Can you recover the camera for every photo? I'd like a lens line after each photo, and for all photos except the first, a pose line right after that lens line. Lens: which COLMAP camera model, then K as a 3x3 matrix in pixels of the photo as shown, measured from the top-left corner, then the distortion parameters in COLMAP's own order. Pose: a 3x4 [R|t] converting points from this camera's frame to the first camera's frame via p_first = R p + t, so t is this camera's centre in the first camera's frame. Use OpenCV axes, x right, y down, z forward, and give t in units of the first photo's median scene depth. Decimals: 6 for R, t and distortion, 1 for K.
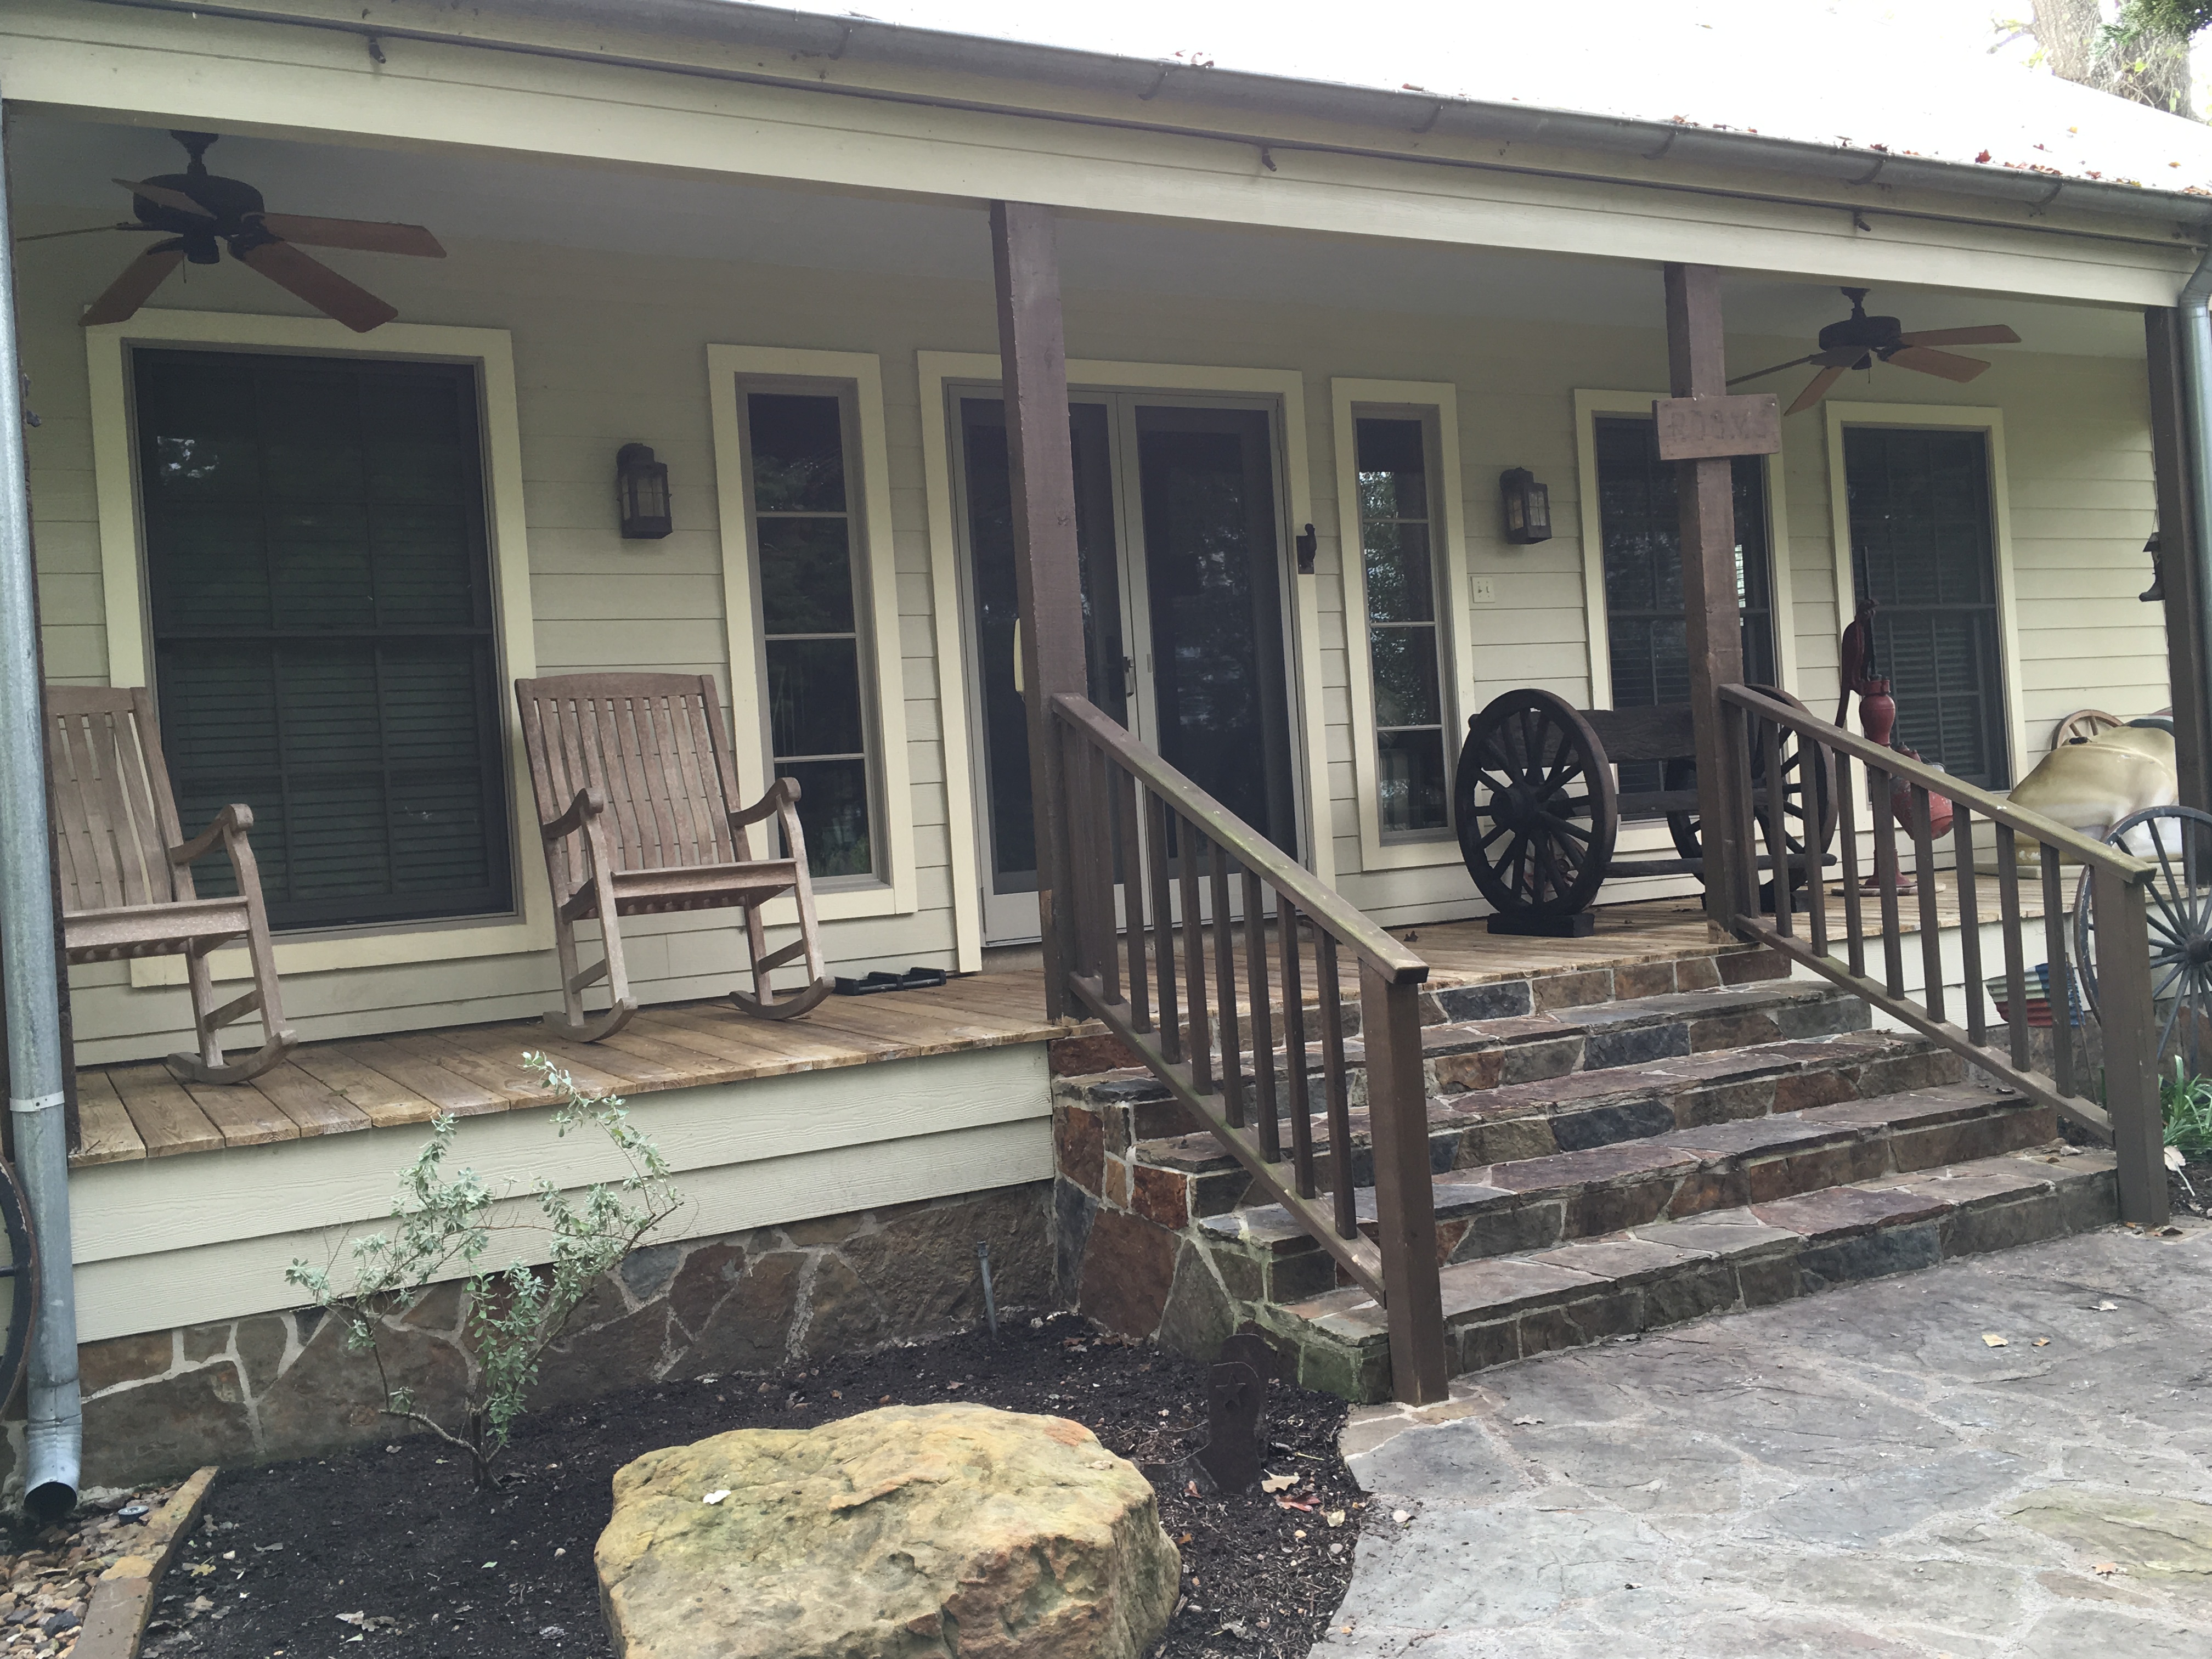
lens RADIAL K [[2033.6, 0, 1106.0], [0, 2033.6, 829.5], [0, 0, 1]] dist [0.017638, 0.006433]
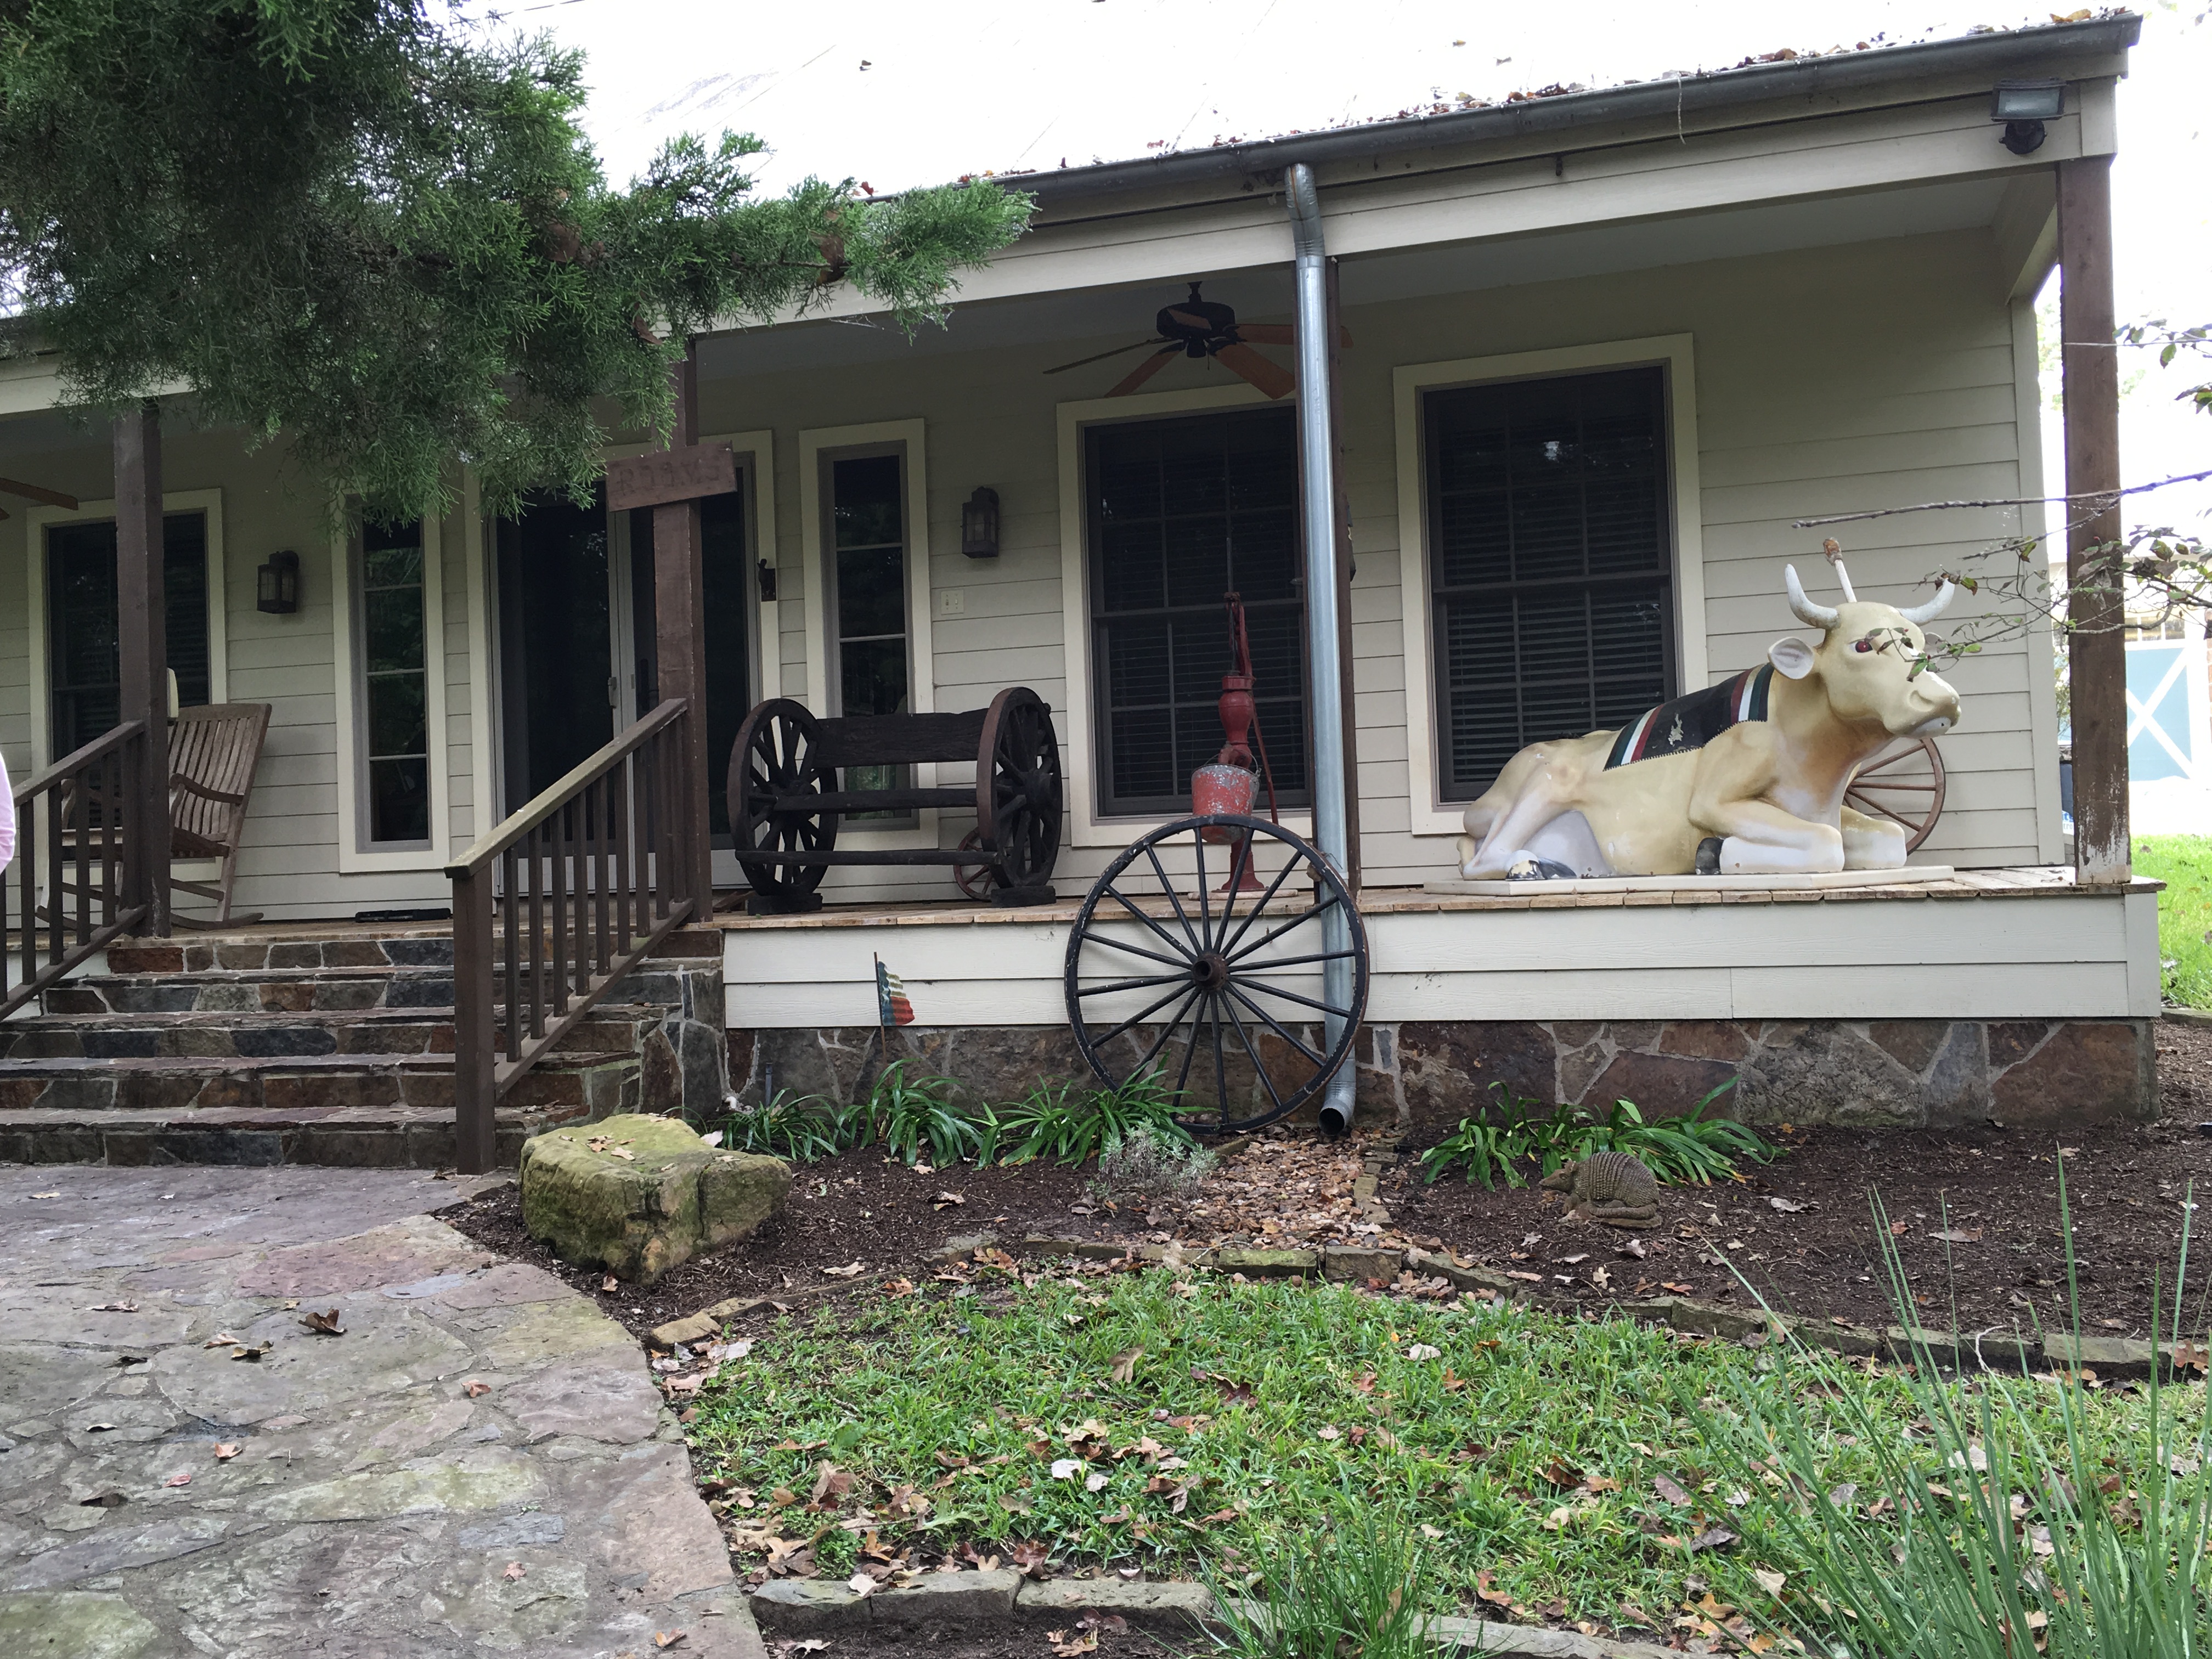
lens RADIAL K [[2002.6, 0, 1106.0], [0, 2002.6, 829.5], [0, 0, 1]] dist [-0.003190, -0.010400]
pose [[0.724355, 0.024886, -0.688978, 1.092912], [-0.018892, 0.999690, 0.016247, -0.016883], [0.689169, 0.001247, 0.724600, 0.307883]]
